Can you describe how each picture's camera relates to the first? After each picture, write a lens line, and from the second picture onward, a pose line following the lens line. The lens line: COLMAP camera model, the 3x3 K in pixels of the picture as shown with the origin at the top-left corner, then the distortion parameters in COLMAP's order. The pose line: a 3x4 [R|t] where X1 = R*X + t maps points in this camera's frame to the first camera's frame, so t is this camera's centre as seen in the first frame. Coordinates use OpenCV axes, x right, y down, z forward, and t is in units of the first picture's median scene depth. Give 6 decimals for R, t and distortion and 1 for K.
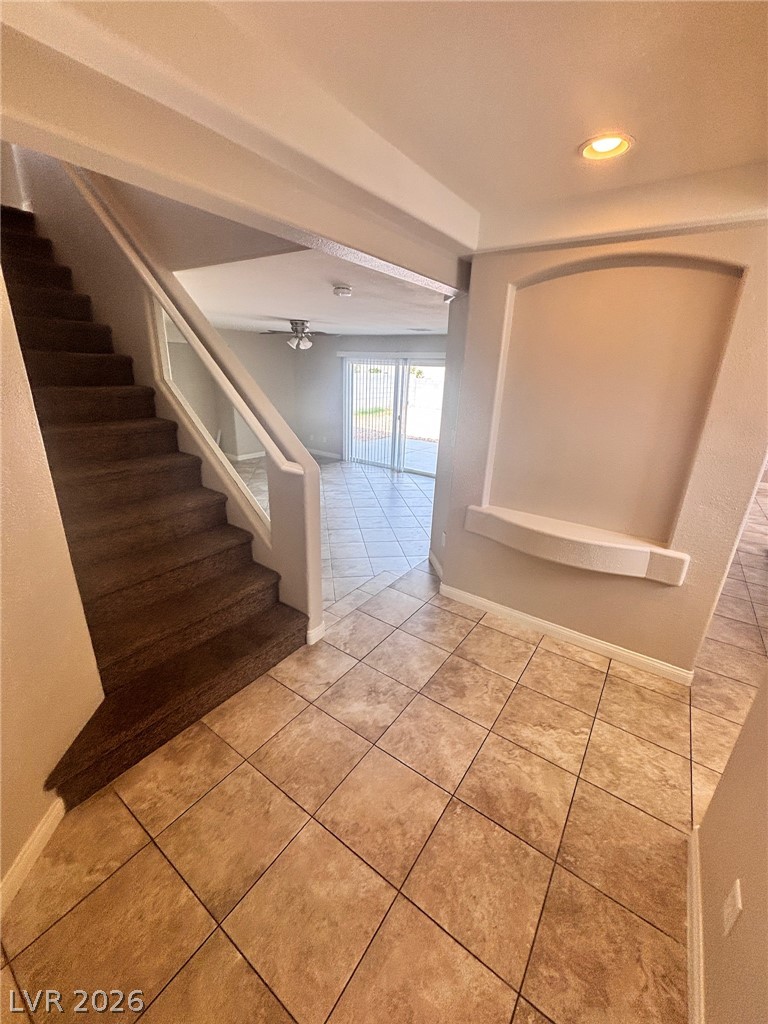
lens RADIAL K [[410.9, 0, 384.0], [0, 410.9, 512.0], [0, 0, 1]] dist [-0.001293, -0.000312]
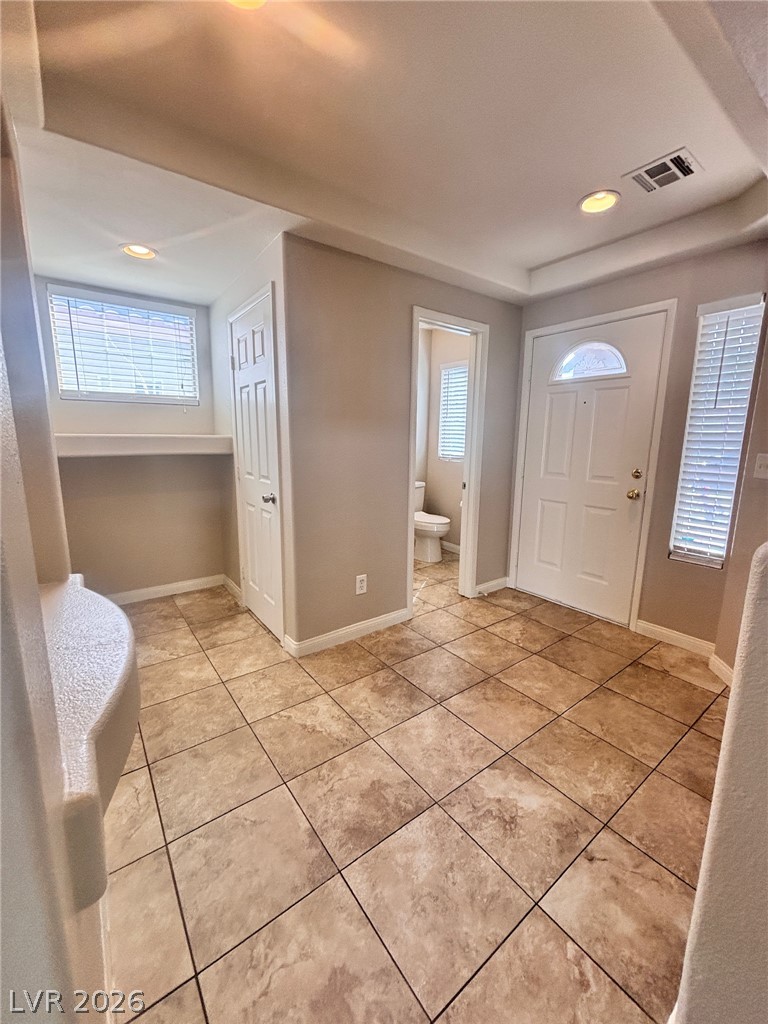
lens RADIAL K [[415.1, 0, 384.0], [0, 415.1, 512.0], [0, 0, 1]] dist [-0.001557, 0.000219]
pose [[-0.950545, -0.098920, 0.294412, 0.015091], [0.060478, 0.870829, 0.487852, -0.334441], [-0.304640, 0.481531, -0.821780, 1.489540]]
